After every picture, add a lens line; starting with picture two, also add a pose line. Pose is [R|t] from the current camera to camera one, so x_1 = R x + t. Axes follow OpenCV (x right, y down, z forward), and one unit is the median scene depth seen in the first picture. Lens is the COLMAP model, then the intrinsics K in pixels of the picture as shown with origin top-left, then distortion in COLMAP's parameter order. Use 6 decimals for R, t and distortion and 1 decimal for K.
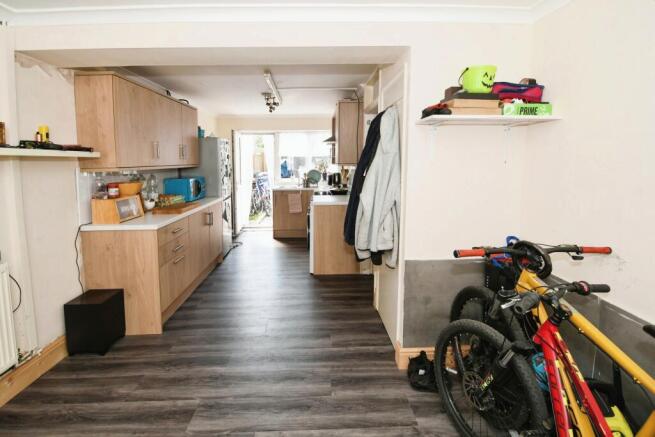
lens RADIAL K [[302.2, 0, 326.0], [0, 302.2, 190.3], [0, 0, 1]] dist [0.011957, -0.016312]
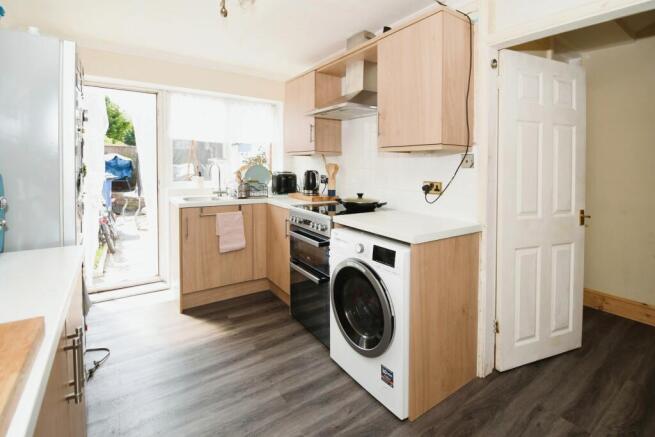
lens RADIAL K [[302.2, 0, 326.0], [0, 302.2, 190.3], [0, 0, 1]] dist [0.011957, -0.016312]
pose [[0.838083, -0.021878, 0.545104, -0.381981], [0.031797, 0.999456, -0.008773, -0.023747], [-0.544615, 0.024685, 0.838323, 0.788797]]
